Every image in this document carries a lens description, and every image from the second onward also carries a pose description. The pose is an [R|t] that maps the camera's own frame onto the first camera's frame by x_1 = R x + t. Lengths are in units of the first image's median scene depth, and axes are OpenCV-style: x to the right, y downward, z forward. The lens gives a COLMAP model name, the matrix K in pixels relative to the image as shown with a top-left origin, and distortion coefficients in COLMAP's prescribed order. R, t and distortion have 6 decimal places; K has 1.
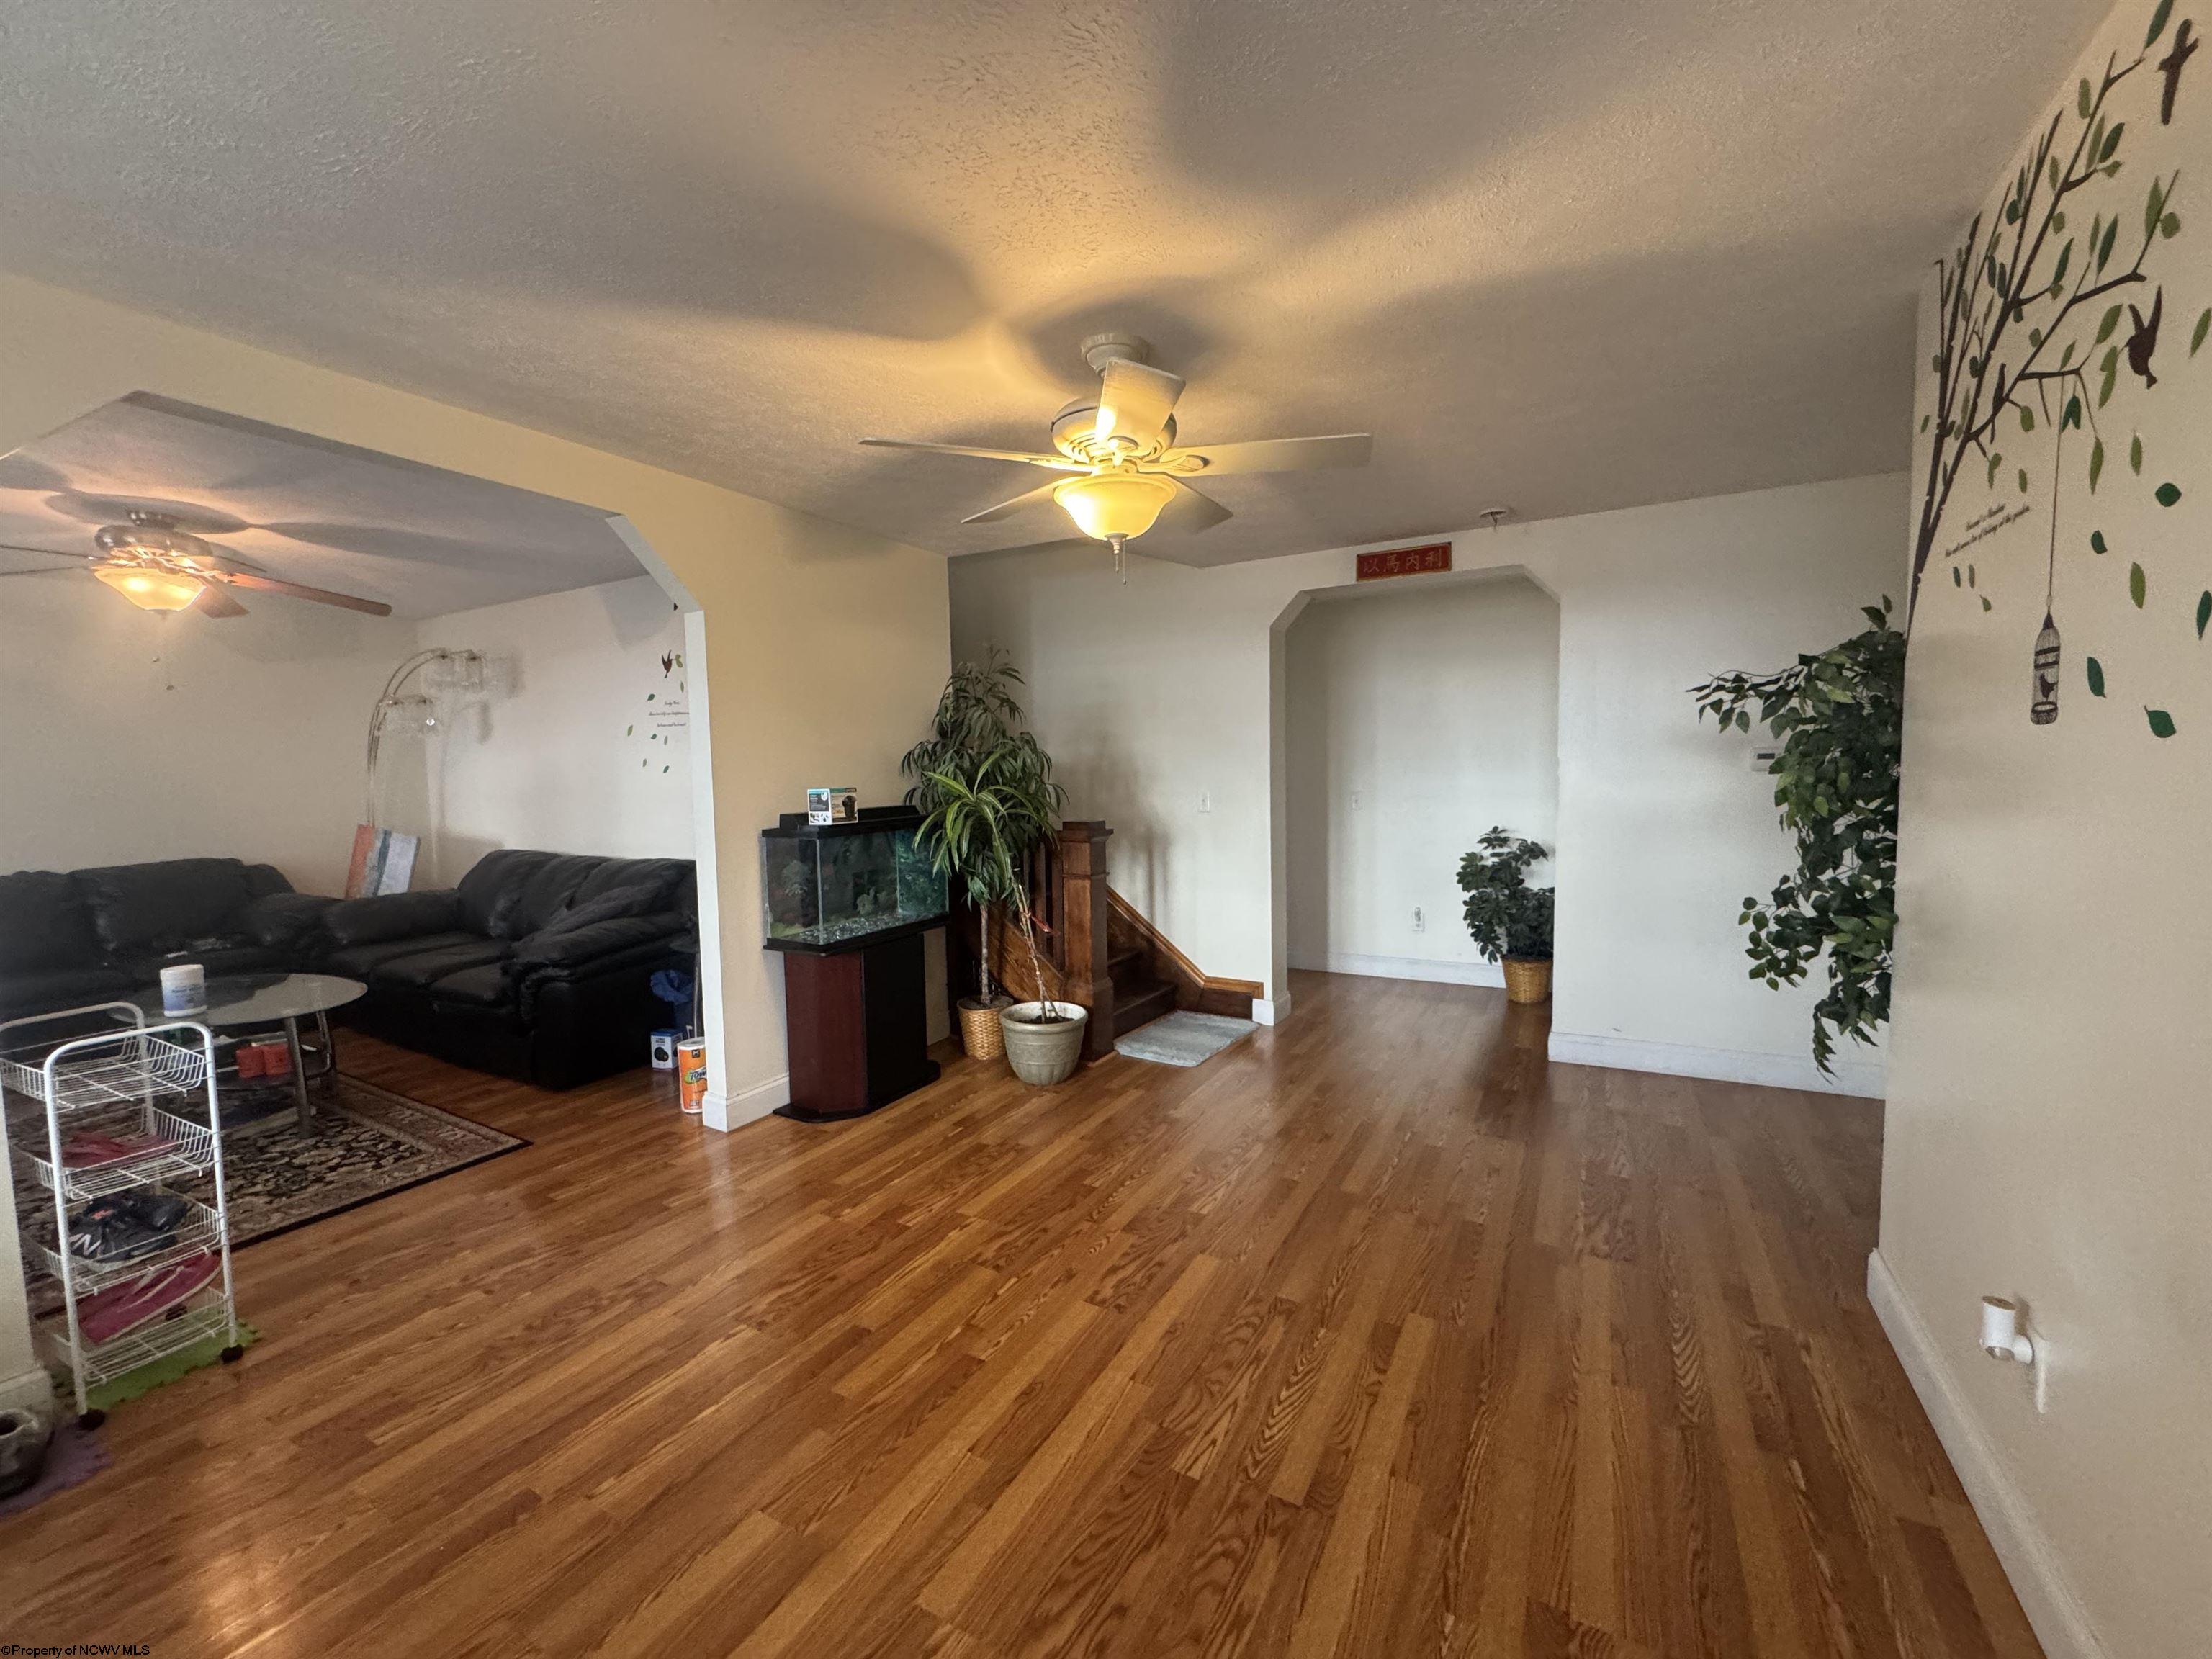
lens RADIAL K [[886.6, 0, 1117.2], [0, 886.6, 825.1], [0, 0, 1]] dist [-0.001892, 0.000041]
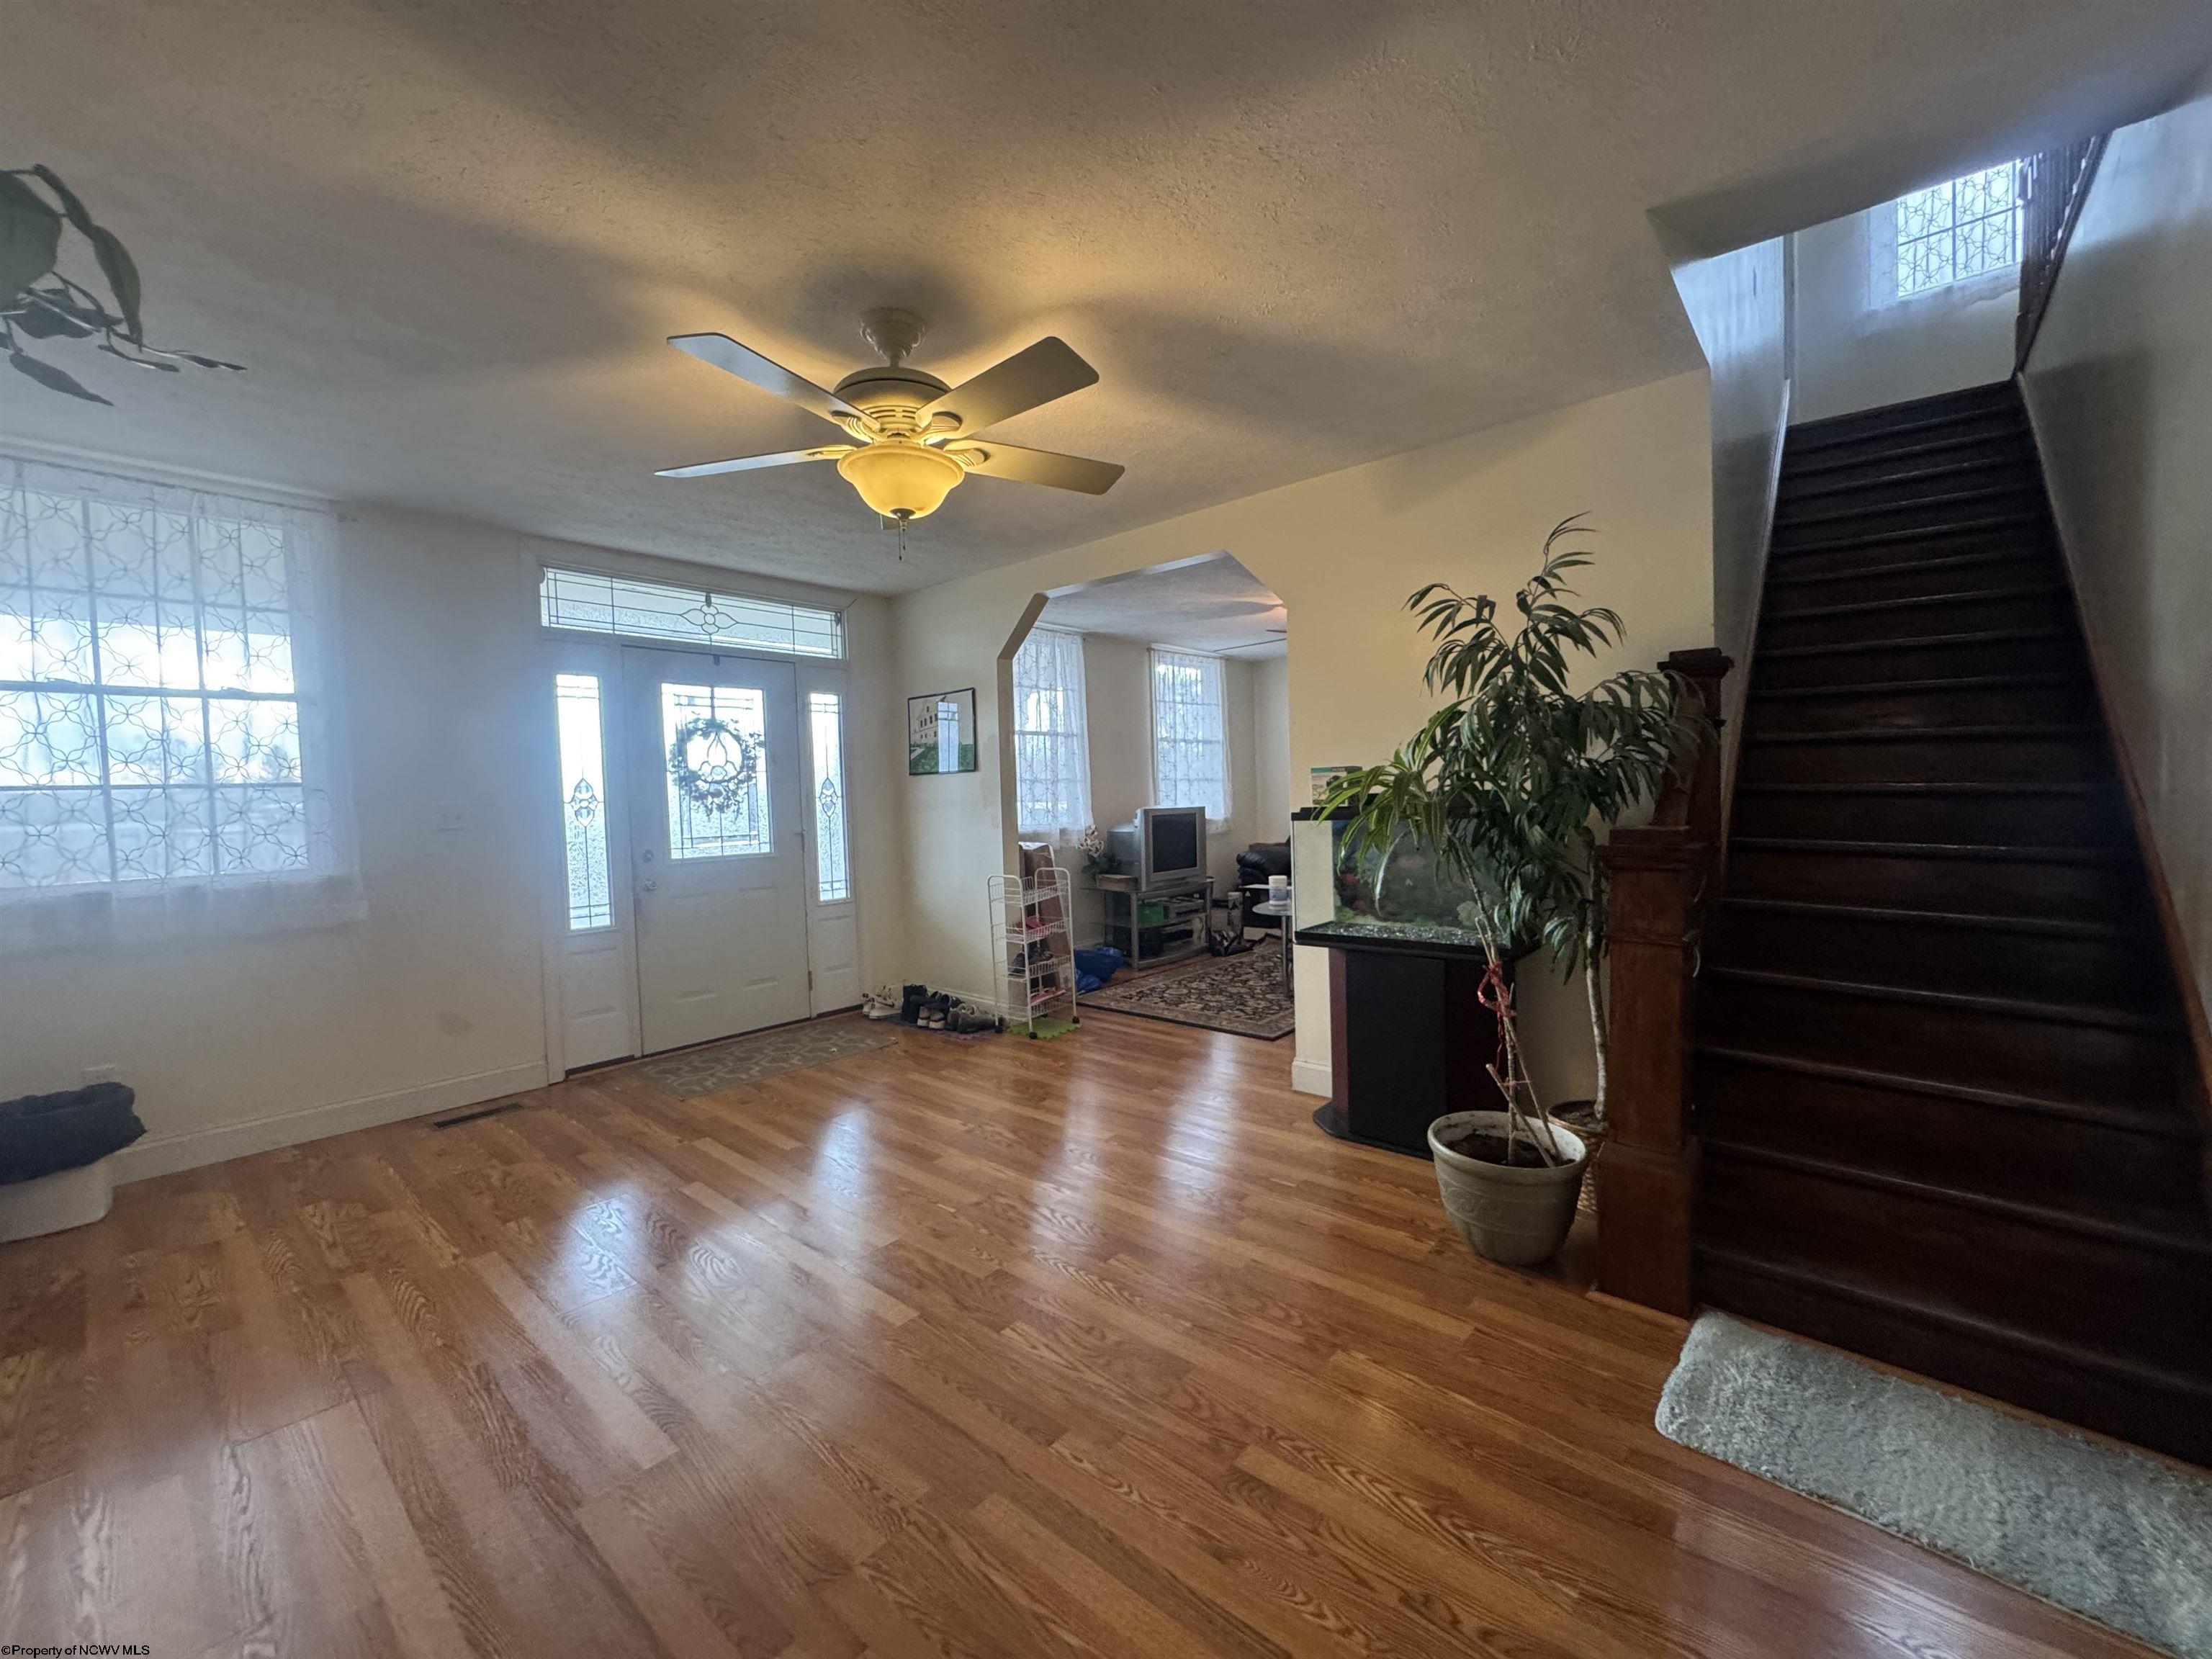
lens RADIAL K [[886.6, 0, 1102.6], [0, 886.6, 823.3], [0, 0, 1]] dist [-0.001892, 0.000041]
pose [[-0.208405, 0.054811, -0.976506, 0.634757], [-0.037439, 0.997250, 0.063965, -0.034819], [0.977326, 0.049890, -0.205780, 0.975363]]
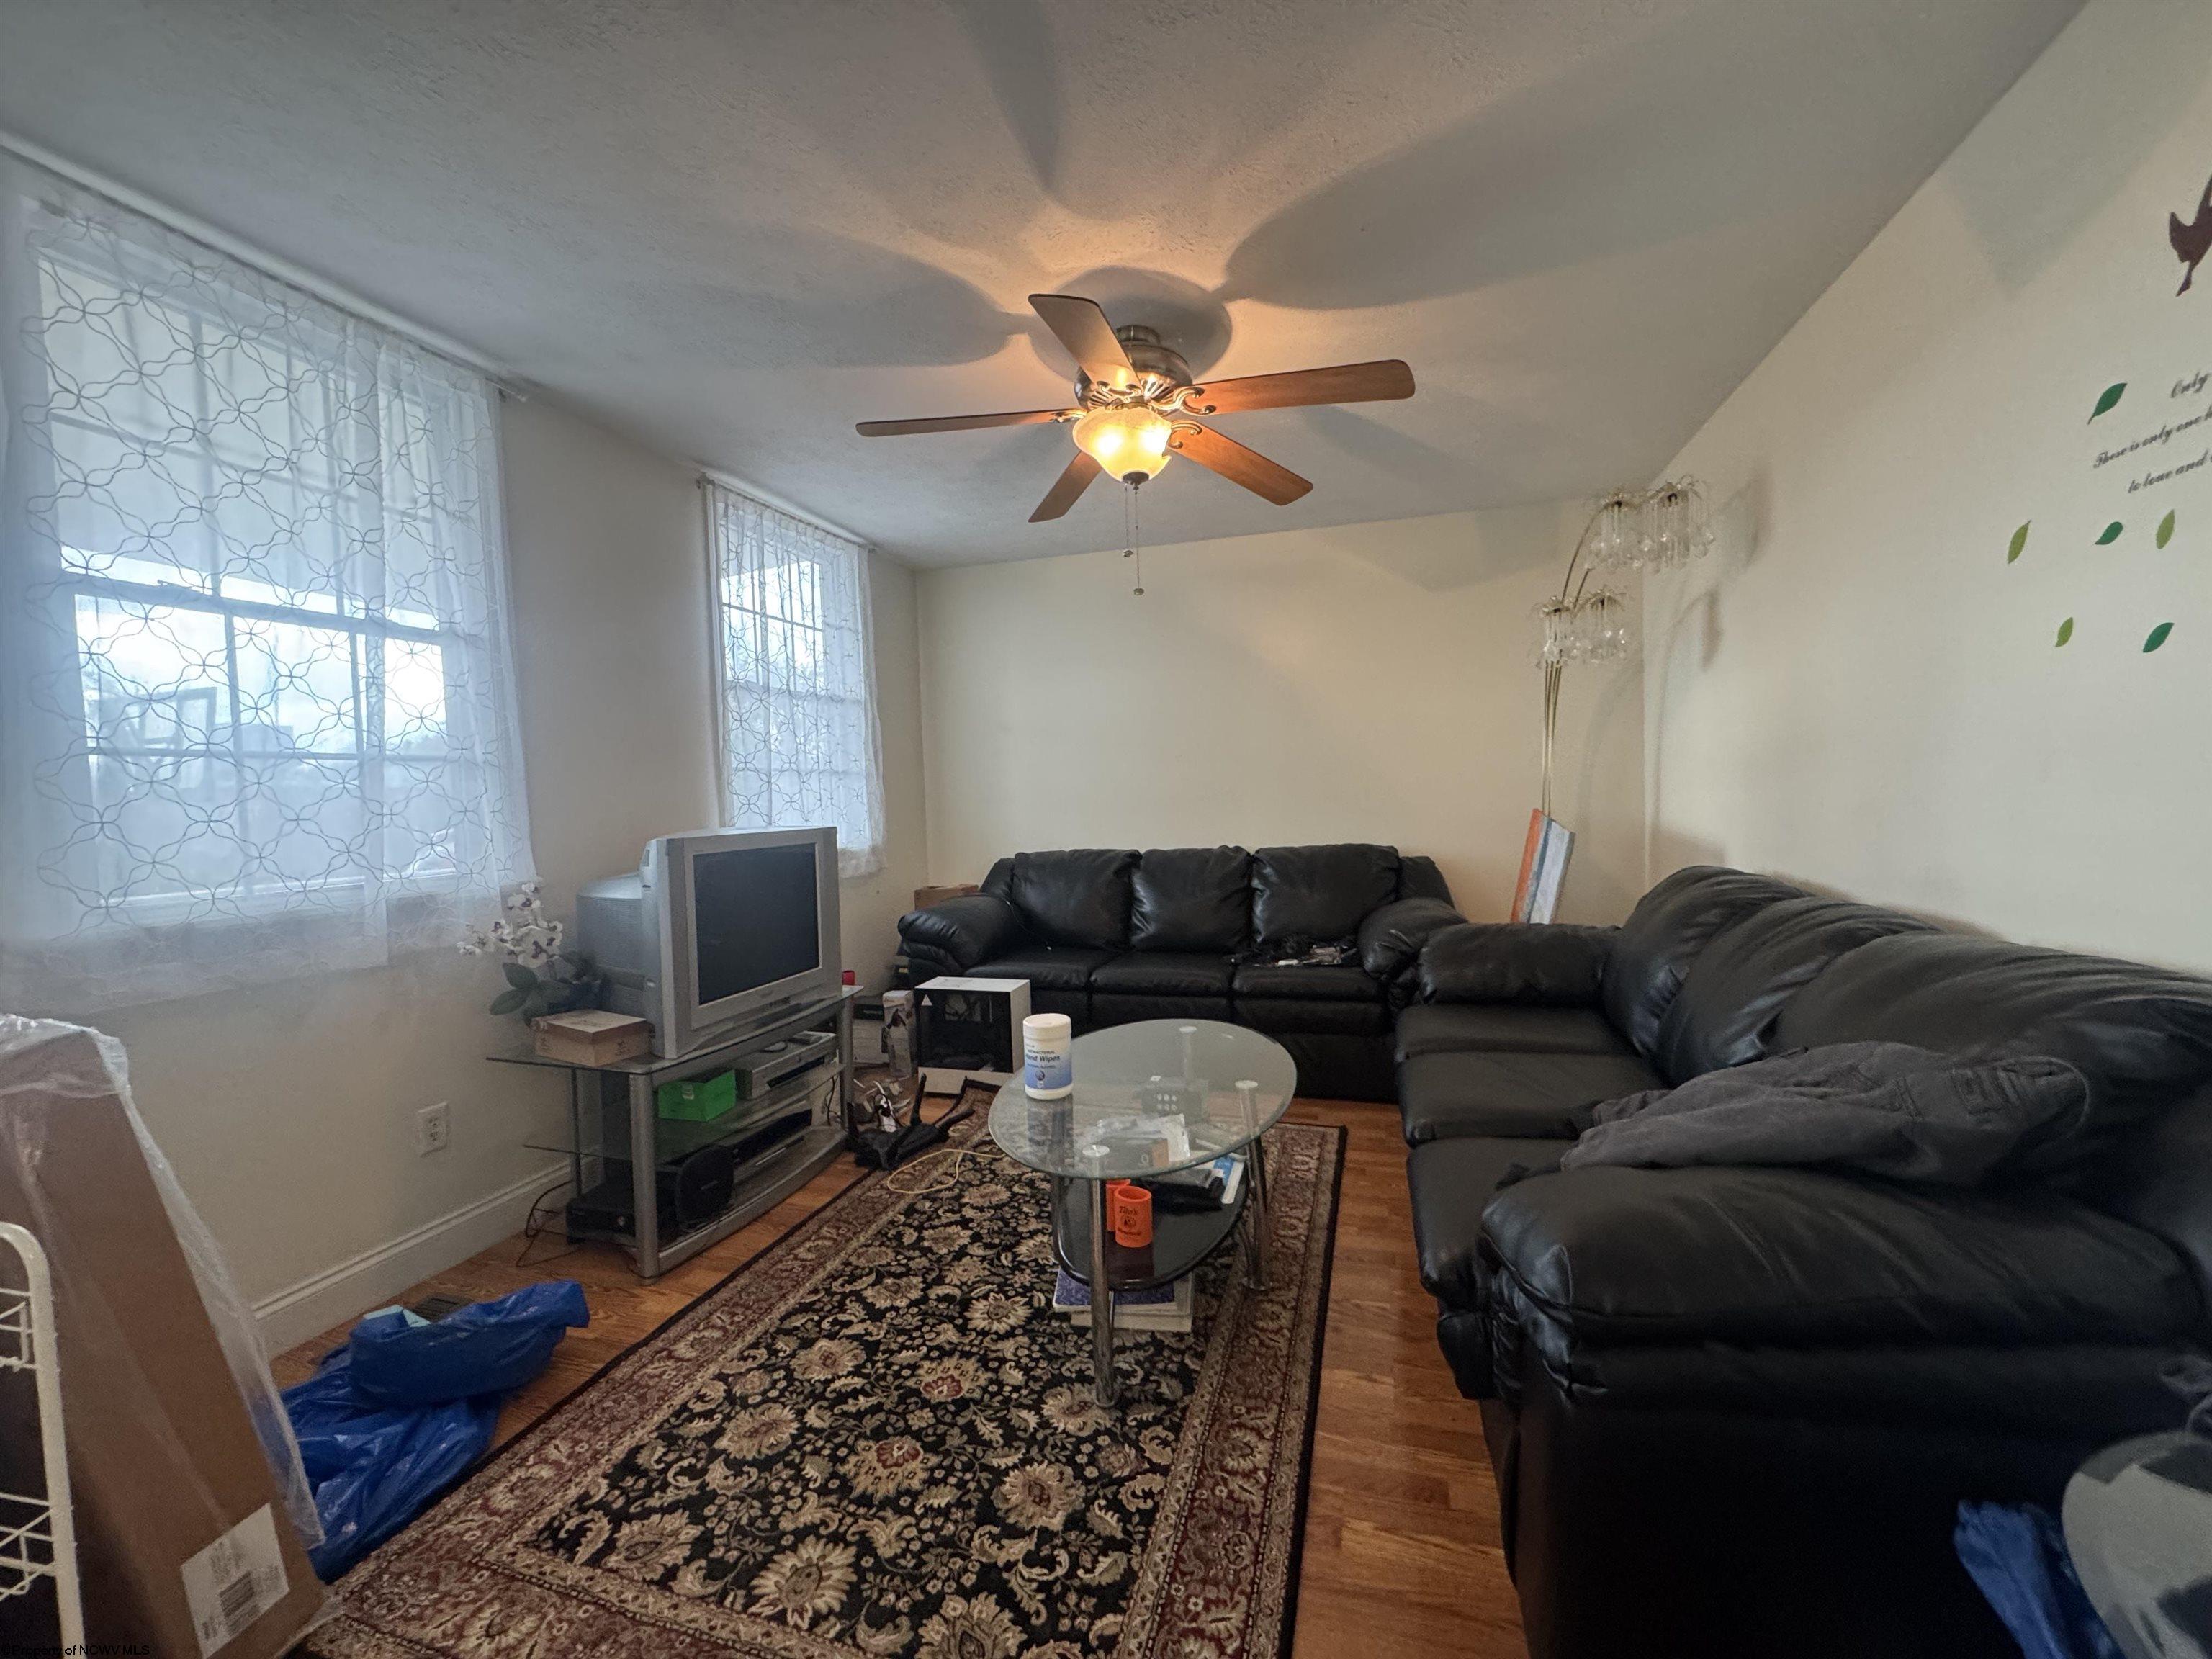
lens RADIAL K [[886.6, 0, 1097.1], [0, 886.6, 822.3], [0, 0, 1]] dist [-0.001892, 0.000041]
pose [[0.204237, 0.043000, -0.977977, -0.422824], [-0.043622, 0.998442, 0.034790, -0.000792], [0.977949, 0.035556, 0.205795, 0.863098]]
